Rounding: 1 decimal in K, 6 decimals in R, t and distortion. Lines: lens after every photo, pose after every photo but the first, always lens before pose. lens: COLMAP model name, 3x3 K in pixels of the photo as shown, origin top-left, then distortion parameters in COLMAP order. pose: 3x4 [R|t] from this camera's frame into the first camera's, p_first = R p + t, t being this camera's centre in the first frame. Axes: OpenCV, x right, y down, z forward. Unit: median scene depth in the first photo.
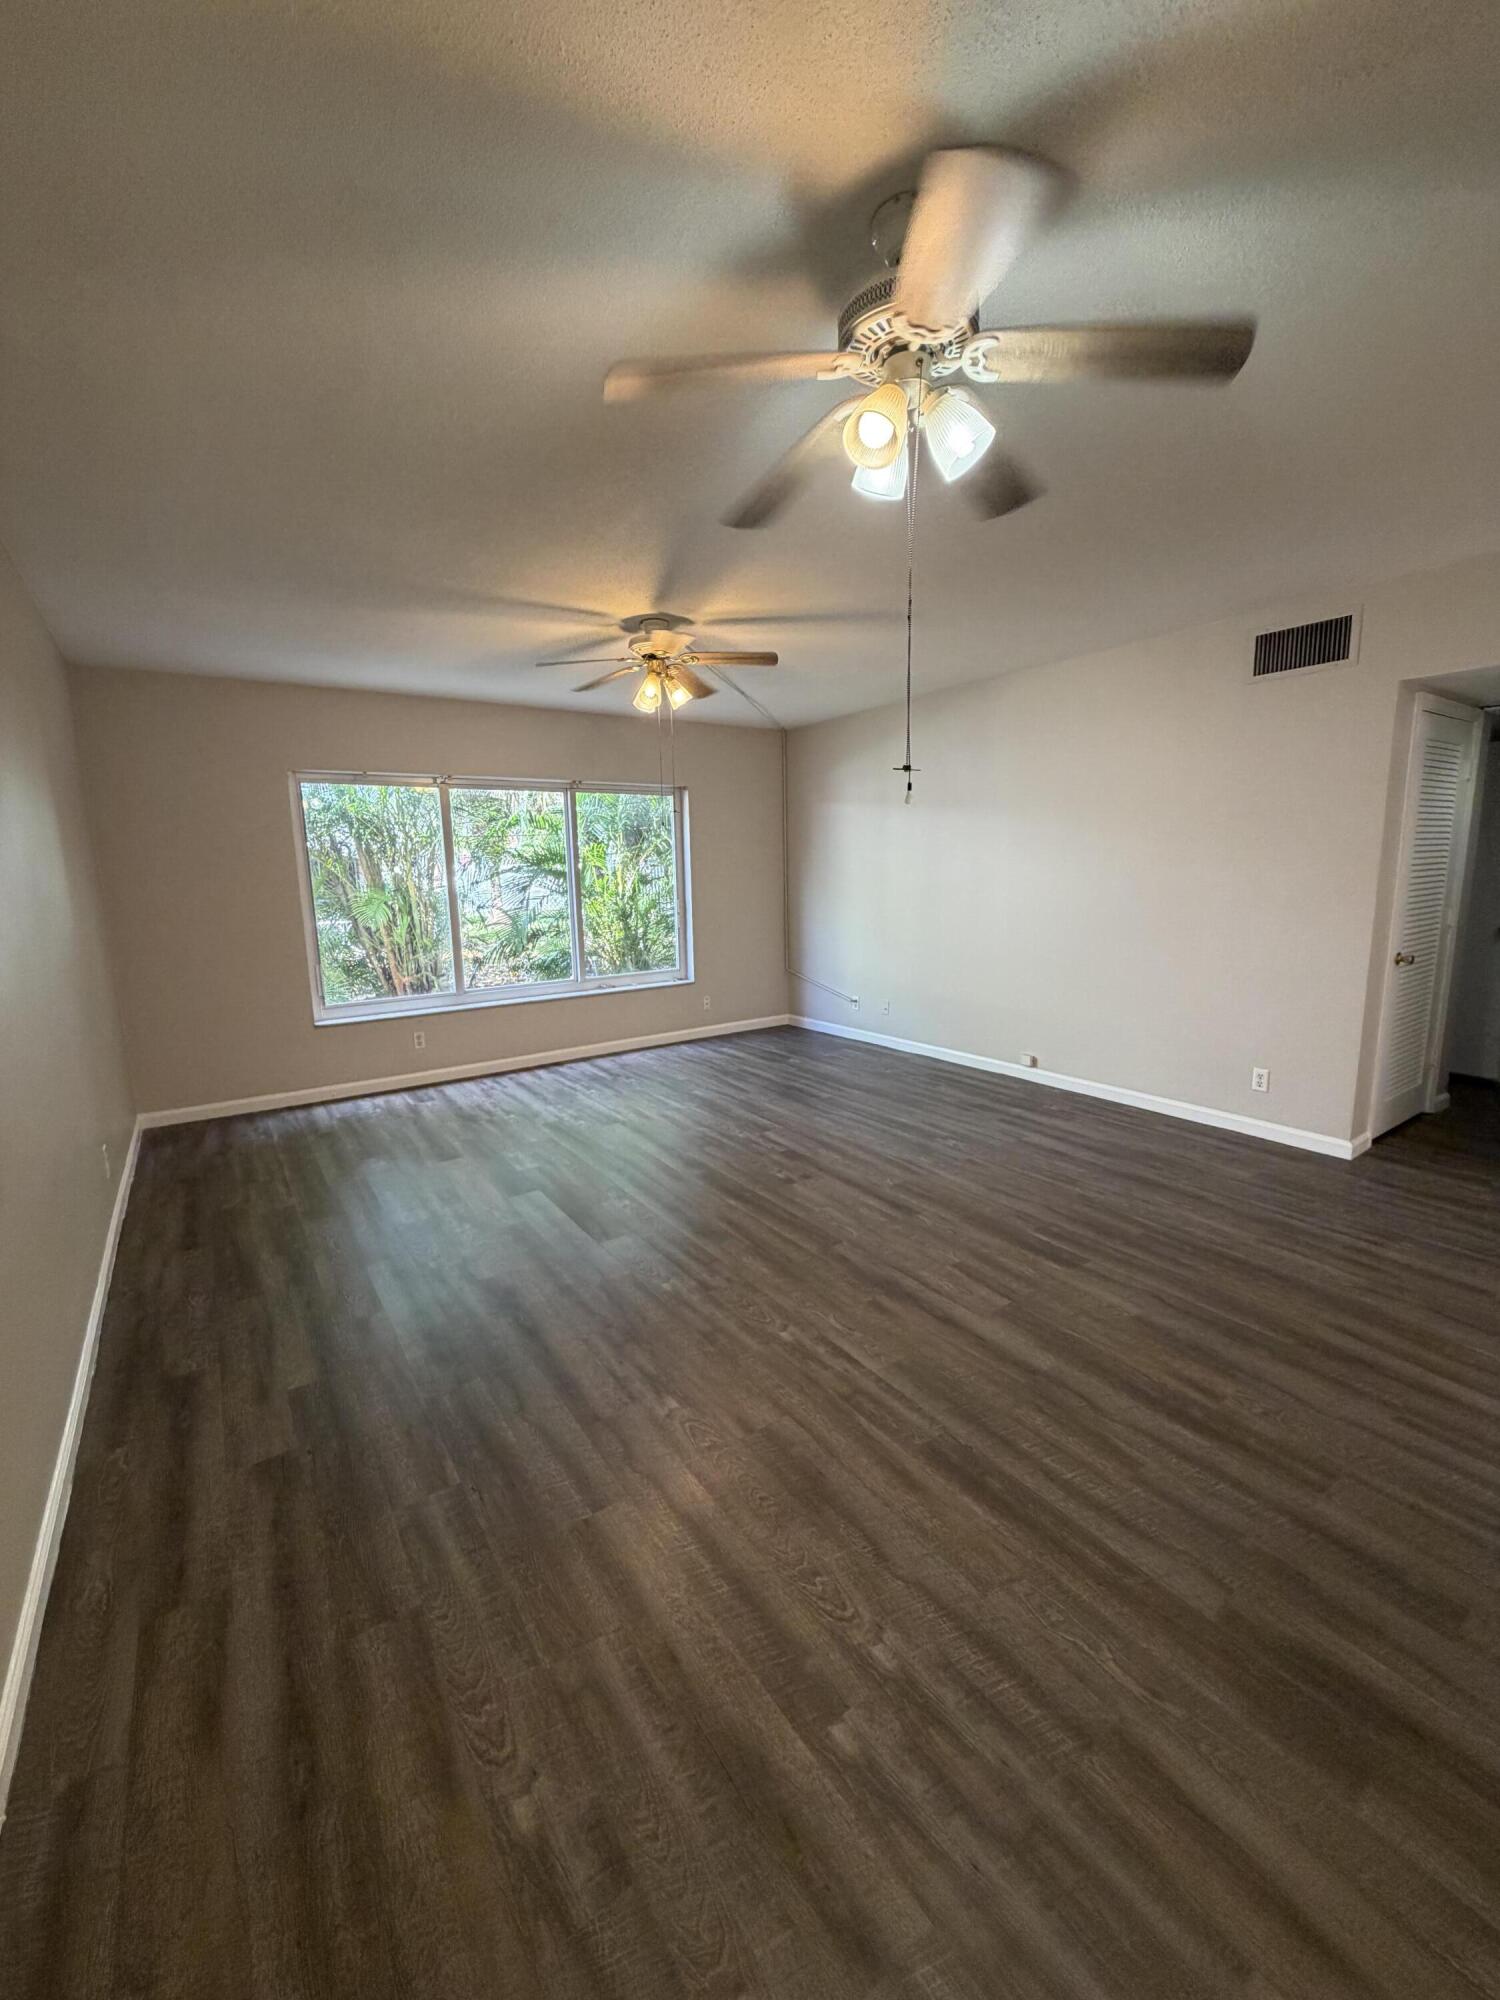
lens RADIAL K [[797.1, 0, 744.5], [0, 797.1, 996.6], [0, 0, 1]] dist [0.001122, 0.000076]
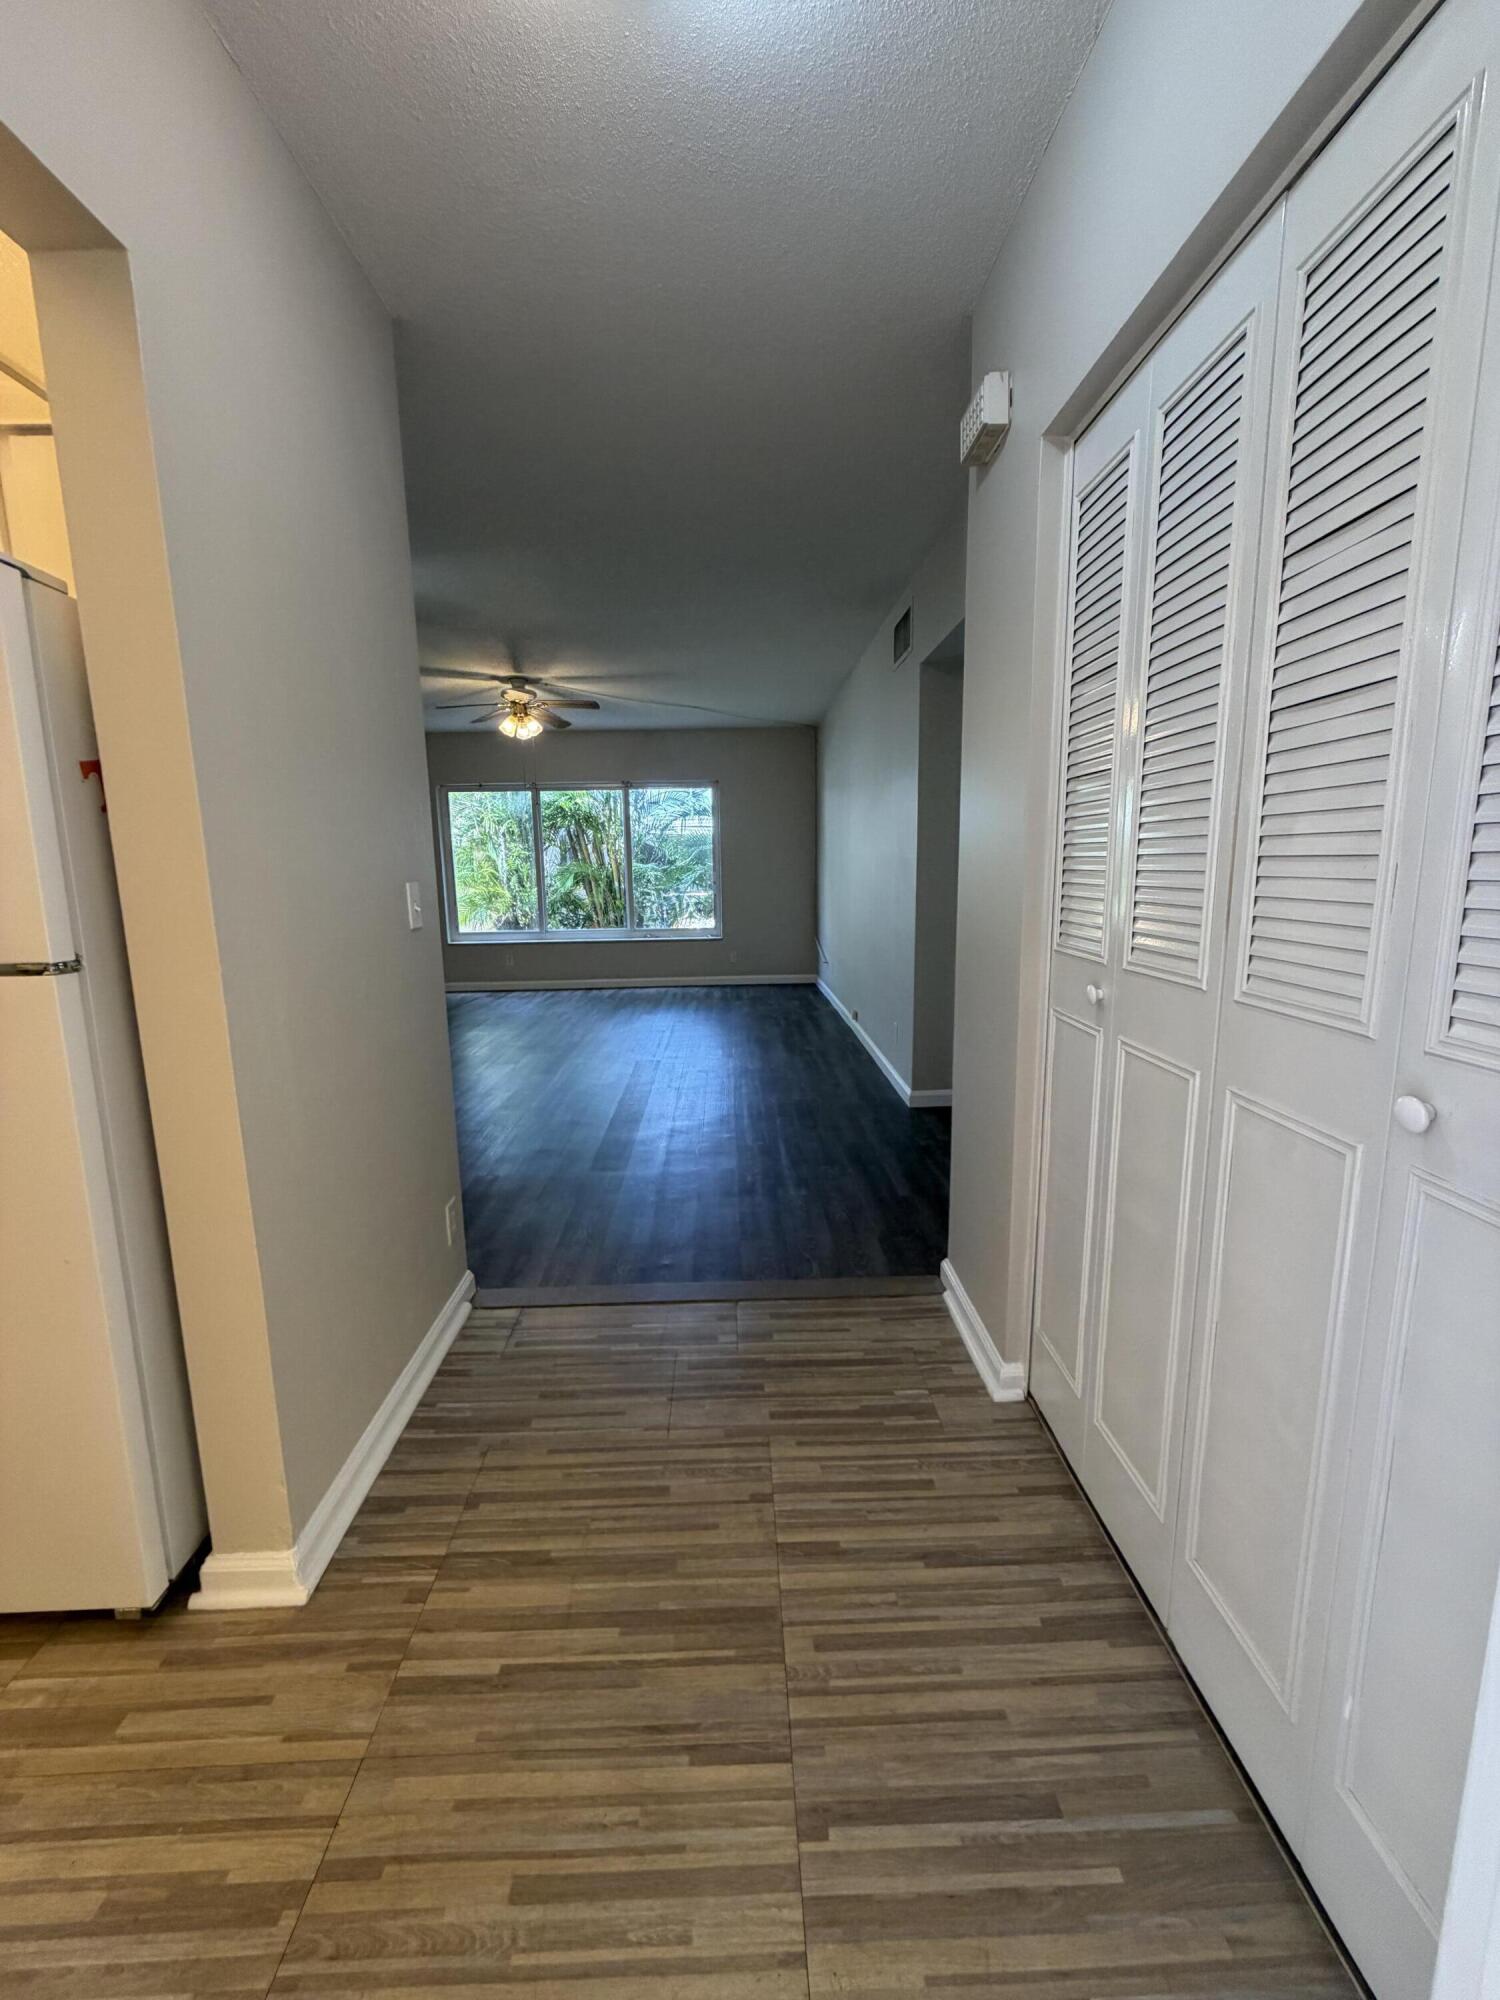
lens RADIAL K [[817.9, 0, 750.0], [0, 817.9, 1000.0], [0, 0, 1]] dist [0.000237, 0.000014]
pose [[0.833439, 0.097600, -0.543925, 1.736335], [-0.088055, 0.995159, 0.043643, 0.043474], [0.545551, 0.011522, 0.837998, -0.089922]]
